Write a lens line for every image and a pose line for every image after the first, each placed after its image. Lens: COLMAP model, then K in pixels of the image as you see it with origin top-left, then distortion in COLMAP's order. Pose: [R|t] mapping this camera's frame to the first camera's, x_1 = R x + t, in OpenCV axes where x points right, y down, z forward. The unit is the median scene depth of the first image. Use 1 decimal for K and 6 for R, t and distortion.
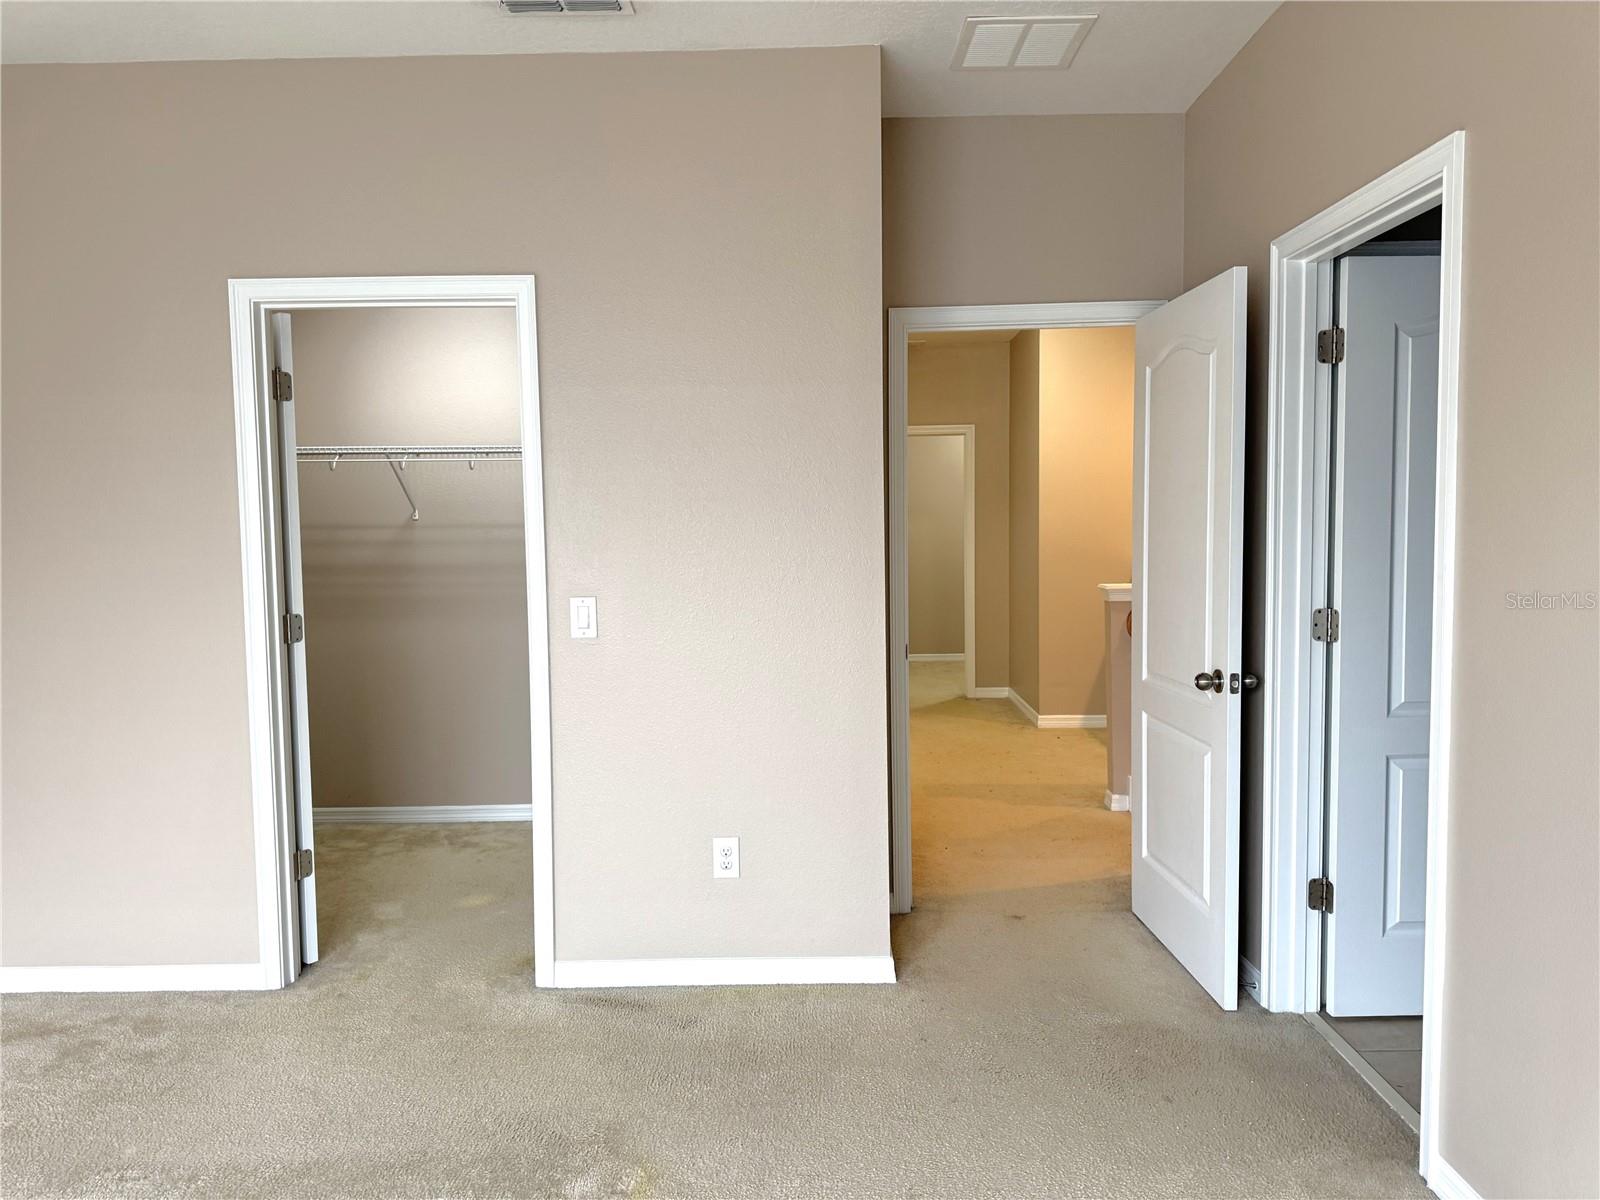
lens RADIAL K [[1131.7, 0, 806.9], [0, 1131.7, 606.7], [0, 0, 1]] dist [0.083061, -0.100810]
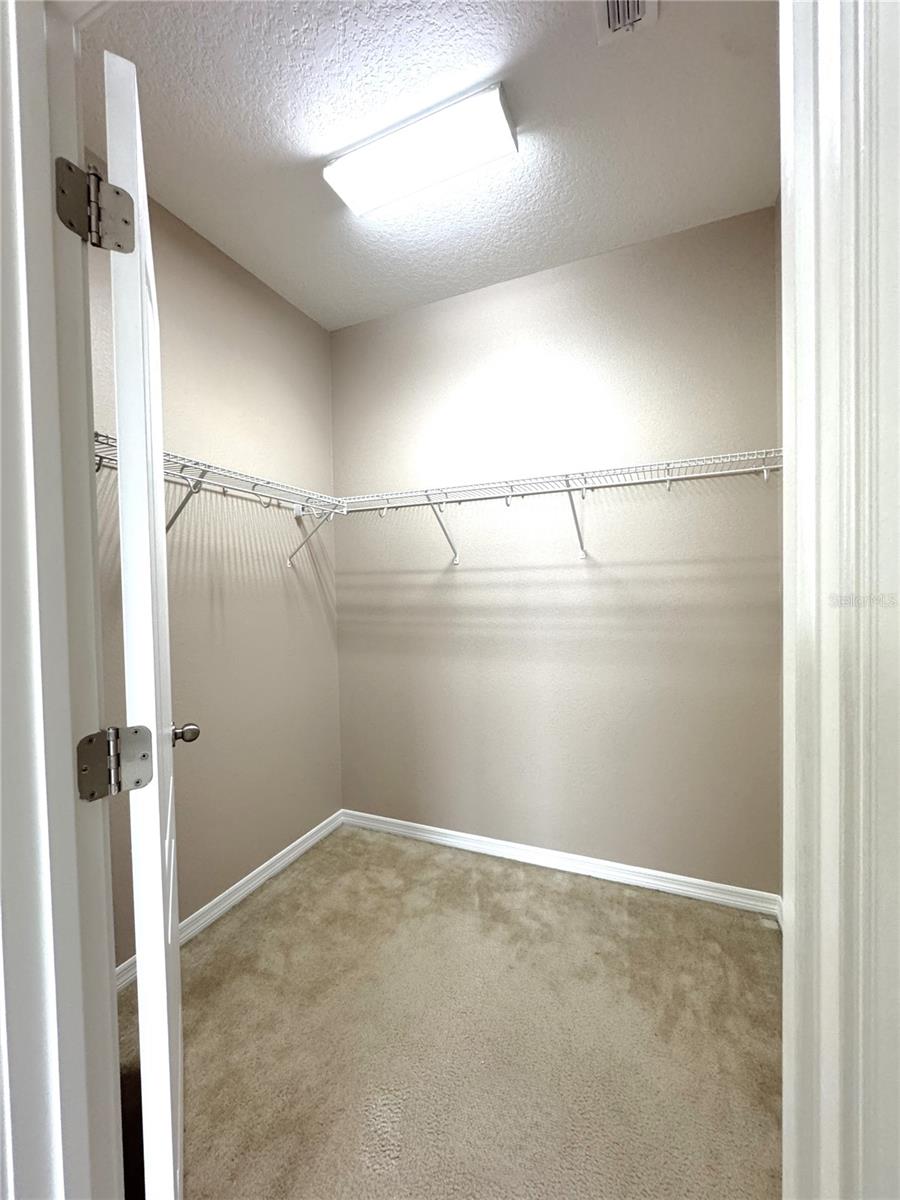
lens RADIAL K [[481.7, 0, 450.0], [0, 481.7, 600.0], [0, 0, 1]] dist [-0.003637, 0.000114]
pose [[0.922364, 0.002057, -0.386316, -0.182365], [-0.017892, 0.999140, -0.037400, -0.026703], [0.385907, 0.041408, 0.921608, 0.612318]]
